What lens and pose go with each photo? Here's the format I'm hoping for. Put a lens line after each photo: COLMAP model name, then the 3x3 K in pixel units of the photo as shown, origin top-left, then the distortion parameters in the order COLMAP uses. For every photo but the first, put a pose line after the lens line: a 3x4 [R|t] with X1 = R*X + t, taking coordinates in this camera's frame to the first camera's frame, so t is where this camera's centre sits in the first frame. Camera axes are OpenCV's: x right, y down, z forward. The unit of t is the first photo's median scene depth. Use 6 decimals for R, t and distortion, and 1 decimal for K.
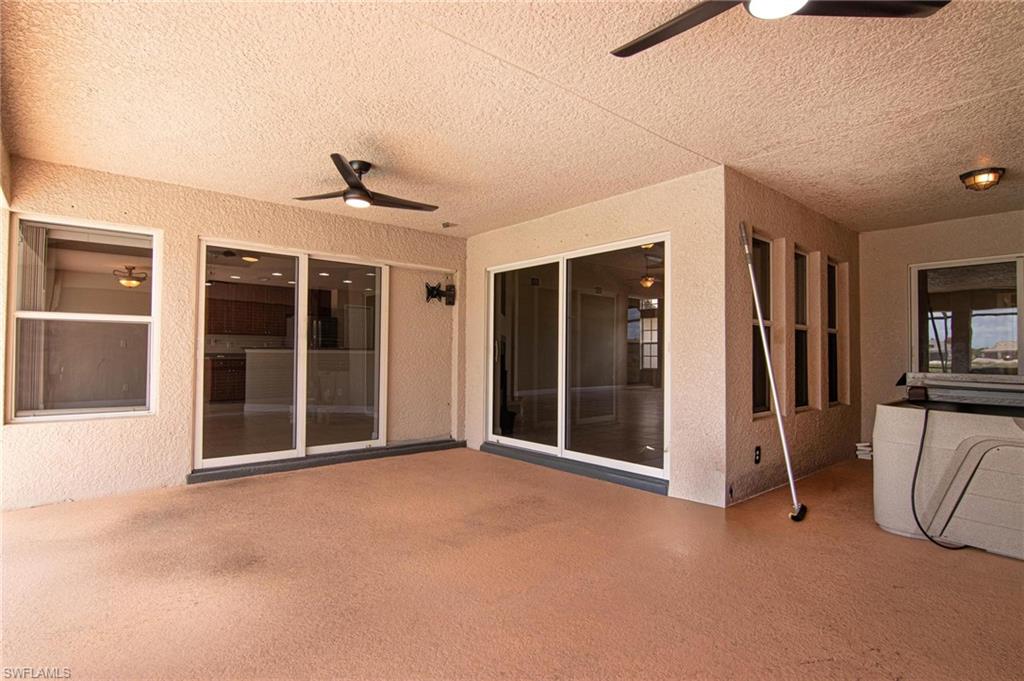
lens RADIAL K [[520.4, 0, 509.5], [0, 520.4, 345.5], [0, 0, 1]] dist [-0.008223, -0.008093]
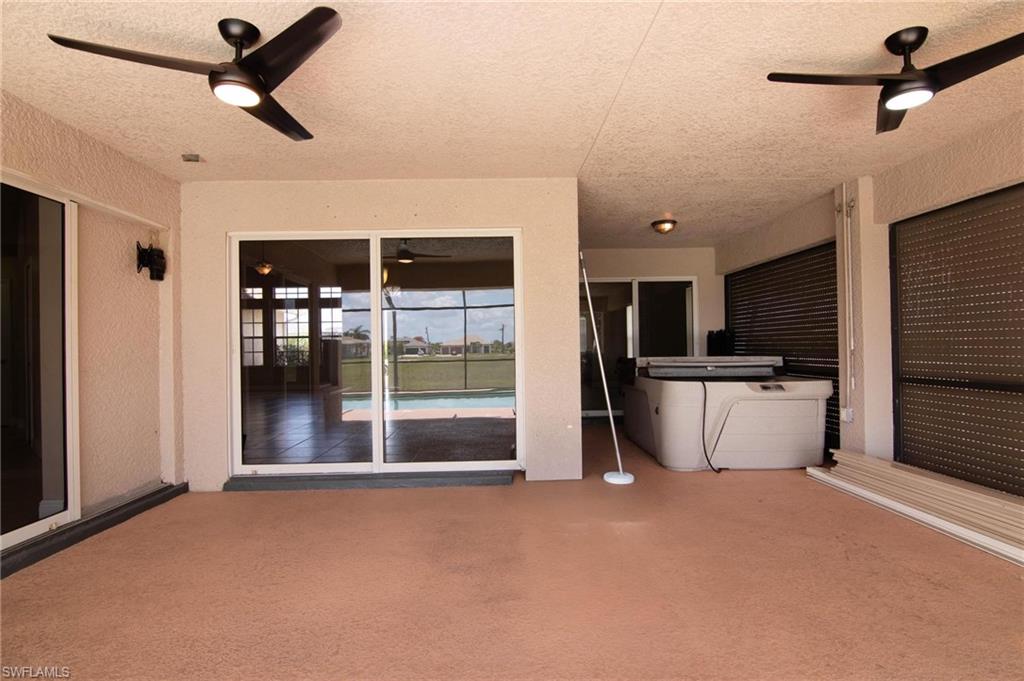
lens RADIAL K [[520.4, 0, 510.1], [0, 520.4, 343.6], [0, 0, 1]] dist [-0.008223, -0.008093]
pose [[0.626318, -0.013528, 0.779450, -0.359333], [0.006990, 0.999907, 0.011738, -0.002474], [-0.779536, -0.001904, 0.626354, 0.263291]]
